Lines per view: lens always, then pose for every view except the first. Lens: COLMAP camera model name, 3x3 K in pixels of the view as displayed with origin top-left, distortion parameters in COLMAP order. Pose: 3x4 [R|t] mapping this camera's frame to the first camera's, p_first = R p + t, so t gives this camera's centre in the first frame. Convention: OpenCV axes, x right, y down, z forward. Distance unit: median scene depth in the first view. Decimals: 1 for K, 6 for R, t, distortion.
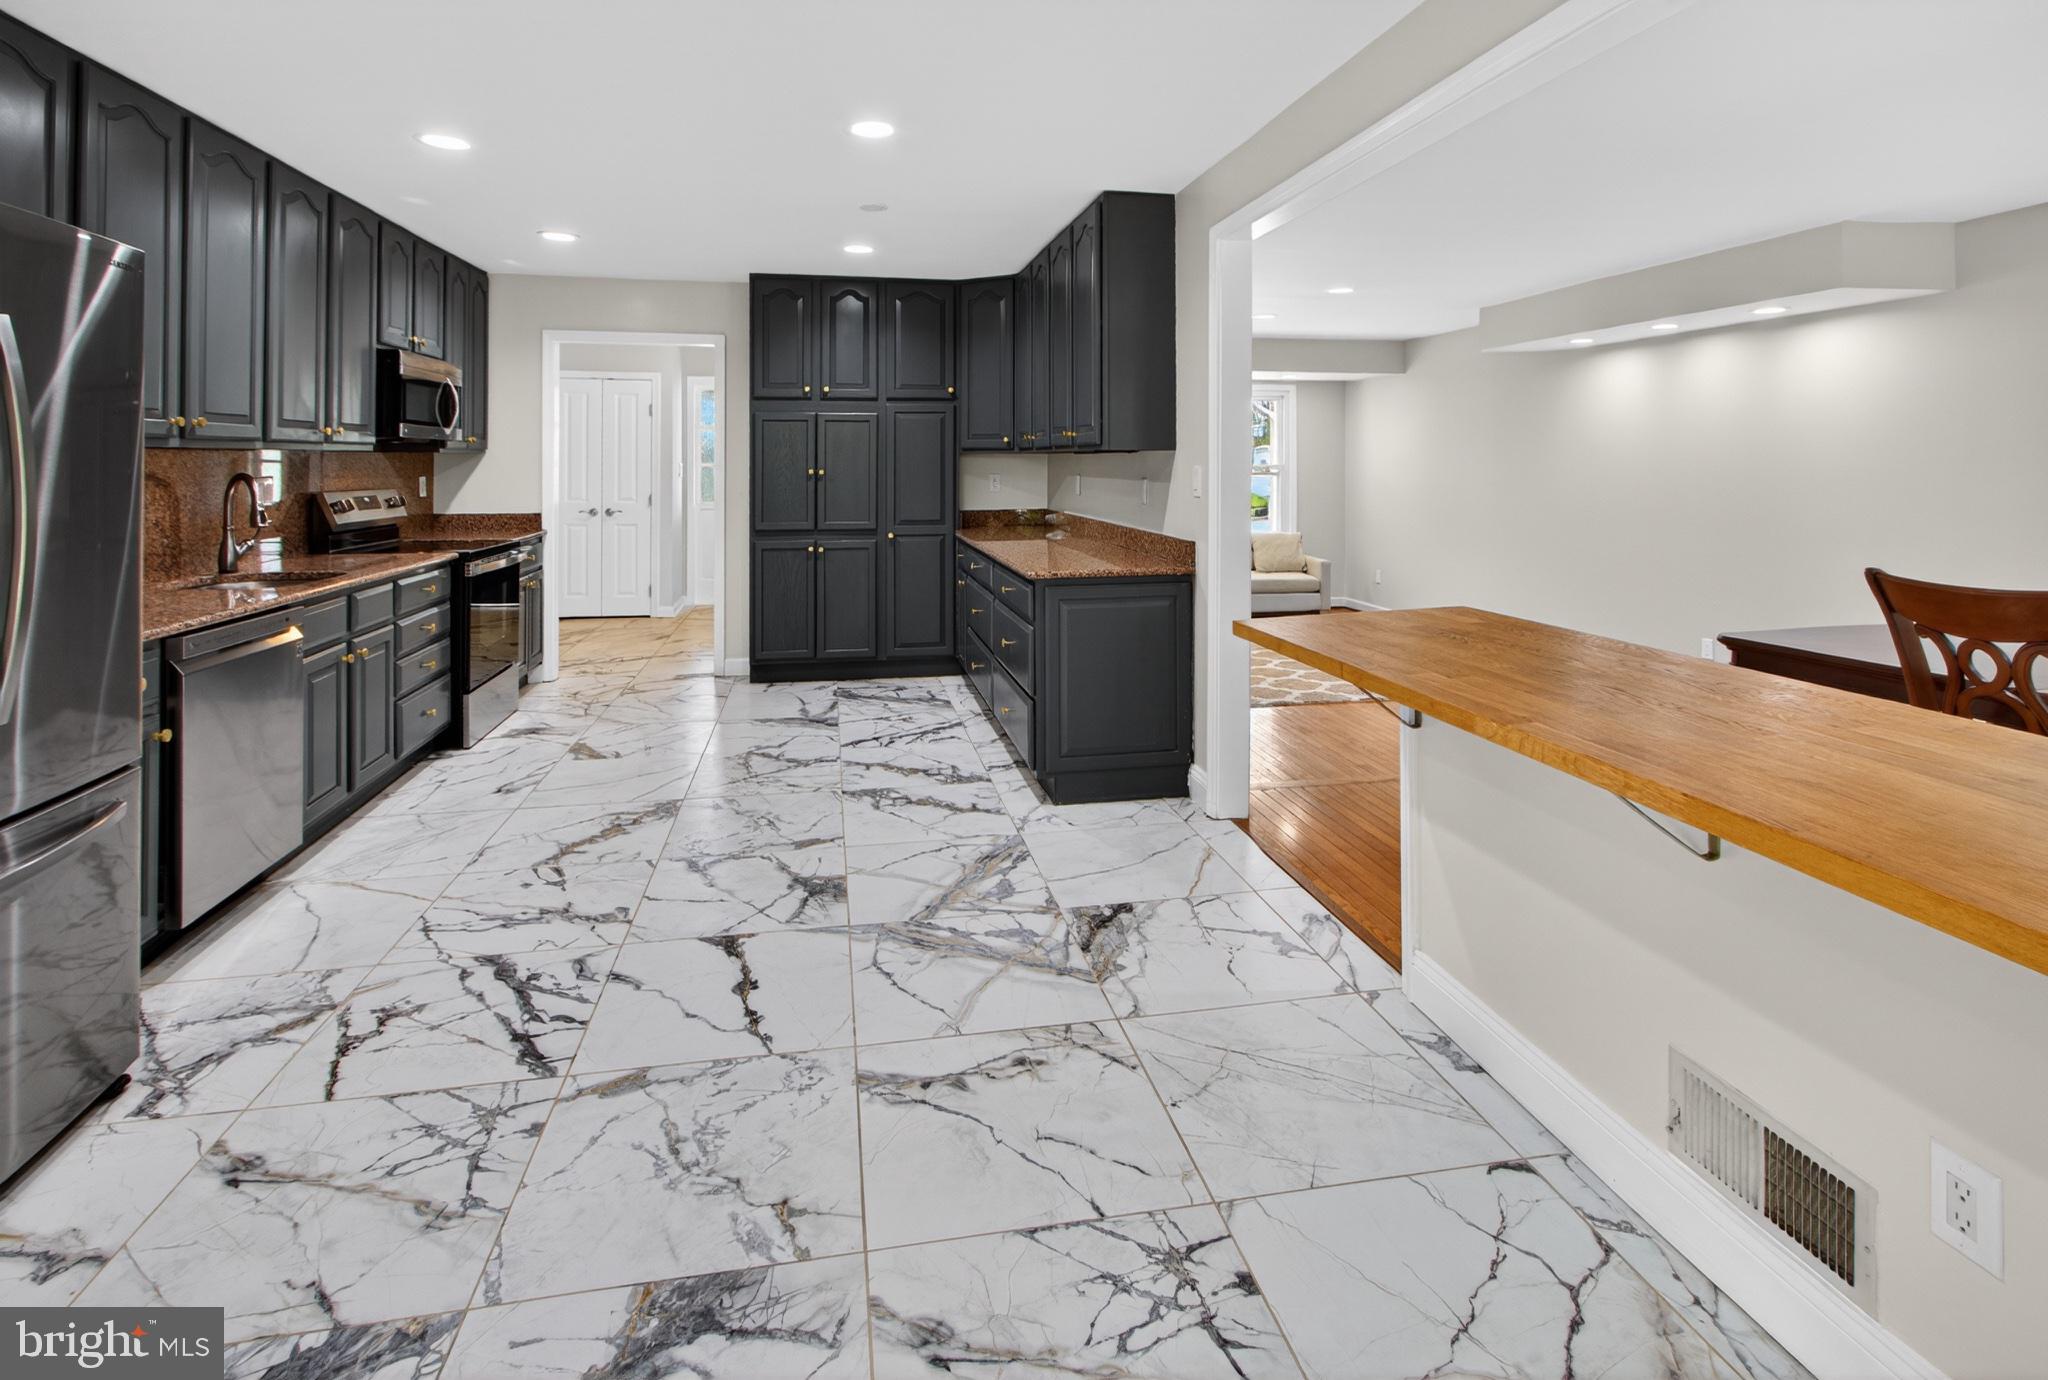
lens RADIAL K [[1013.4, 0, 1074.3], [0, 1013.4, 458.8], [0, 0, 1]] dist [-0.015301, 0.006179]
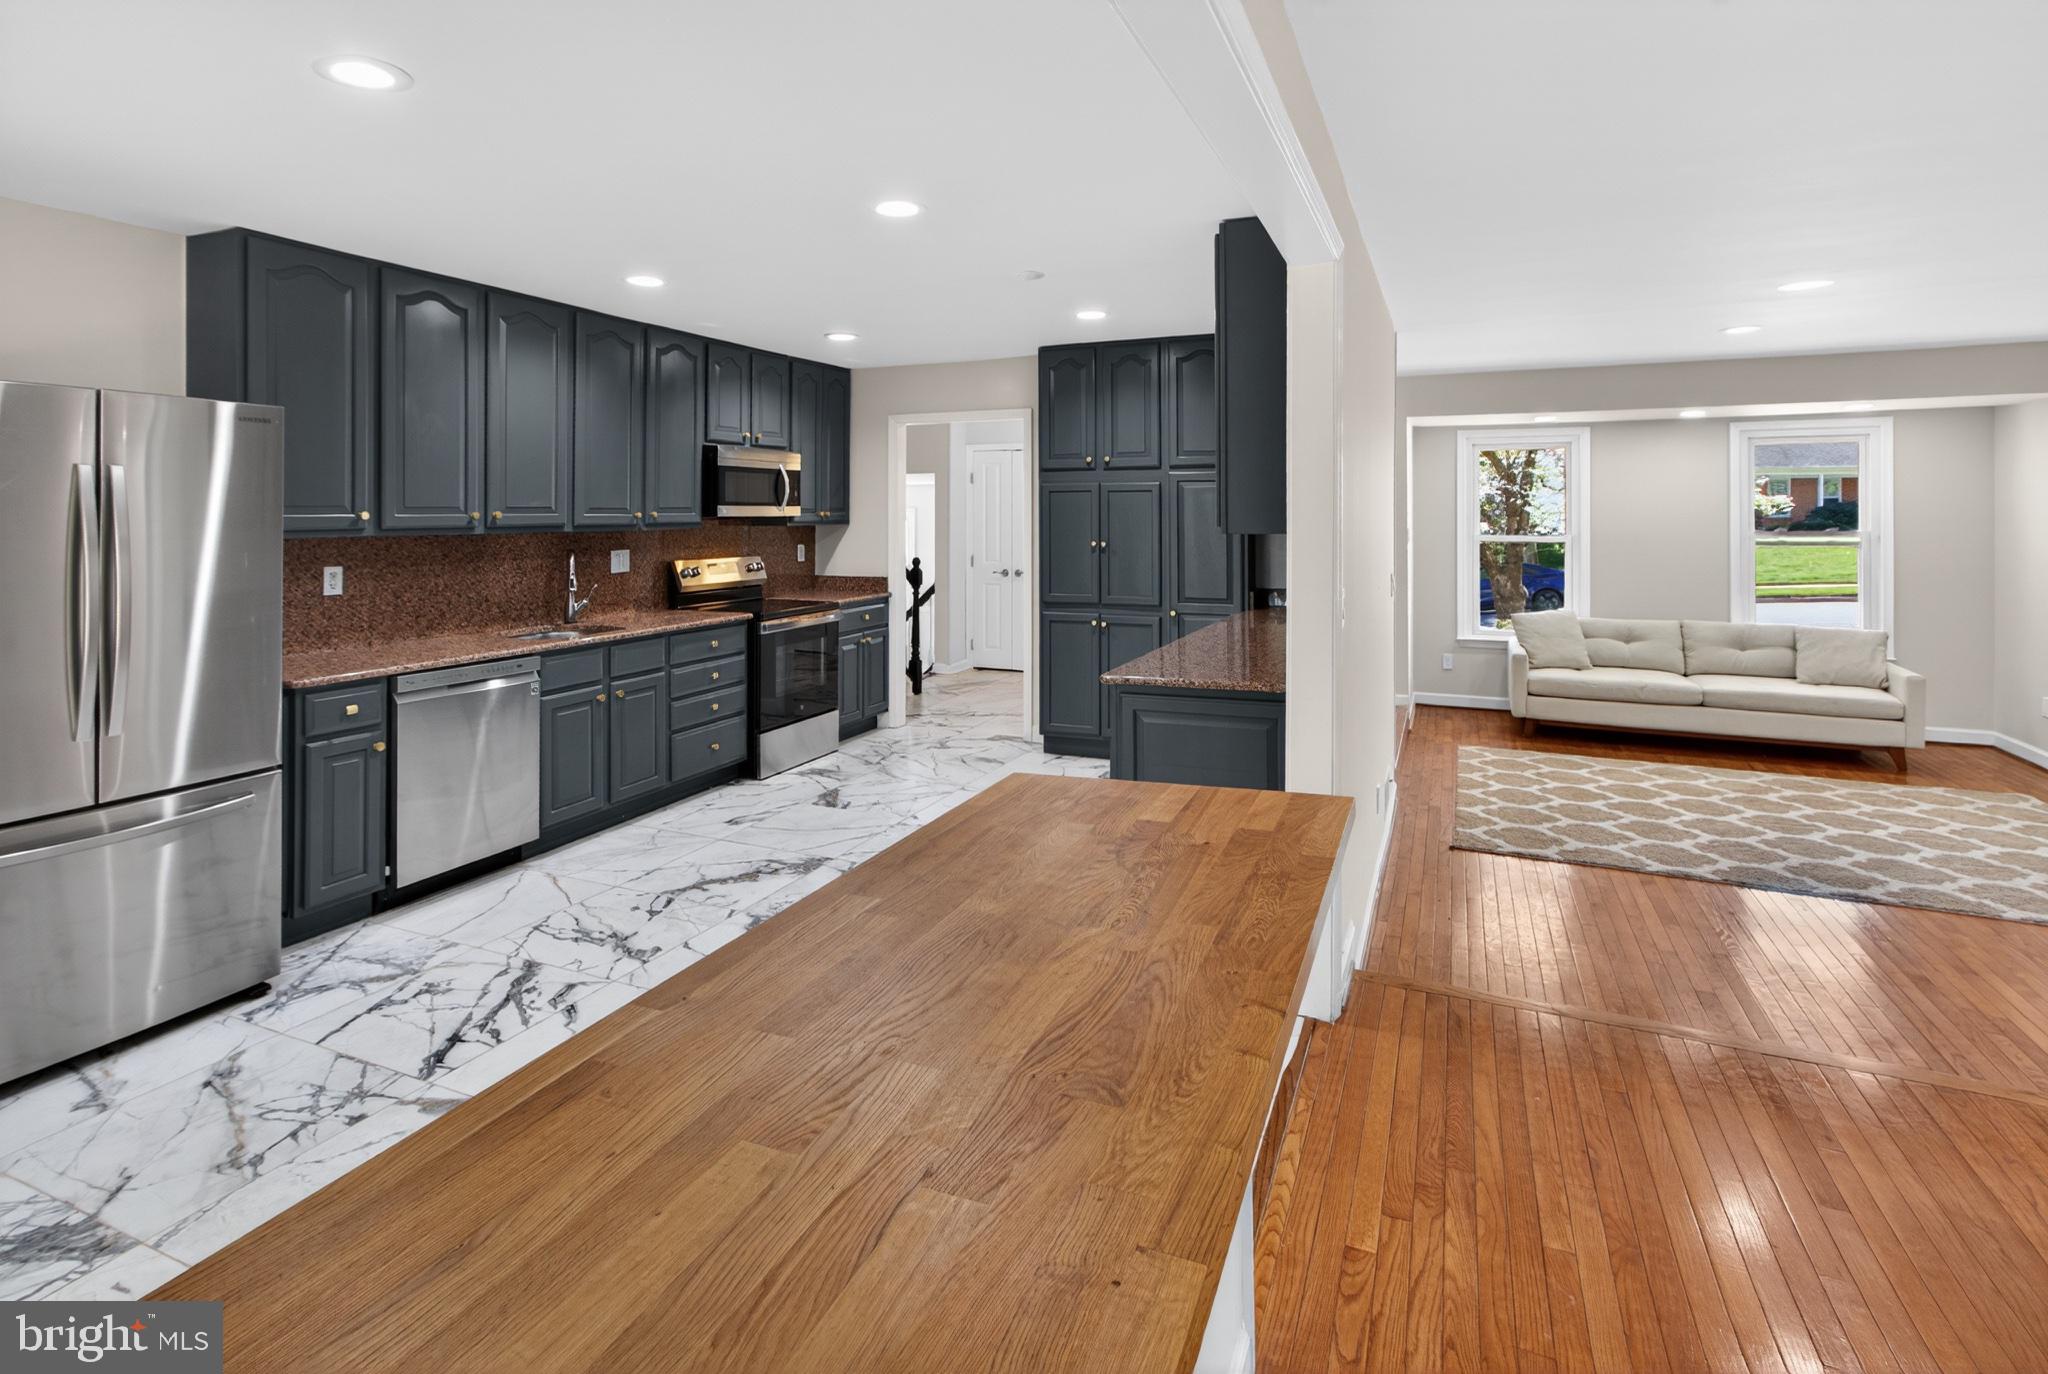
lens RADIAL K [[1028.2, 0, 1059.0], [0, 1028.2, 525.1], [0, 0, 1]] dist [-0.003264, 0.000587]
pose [[0.815635, 0.003242, -0.578558, 0.547345], [0.005251, 0.999902, 0.013006, -0.035667], [0.578543, -0.013646, 0.815538, 0.315096]]
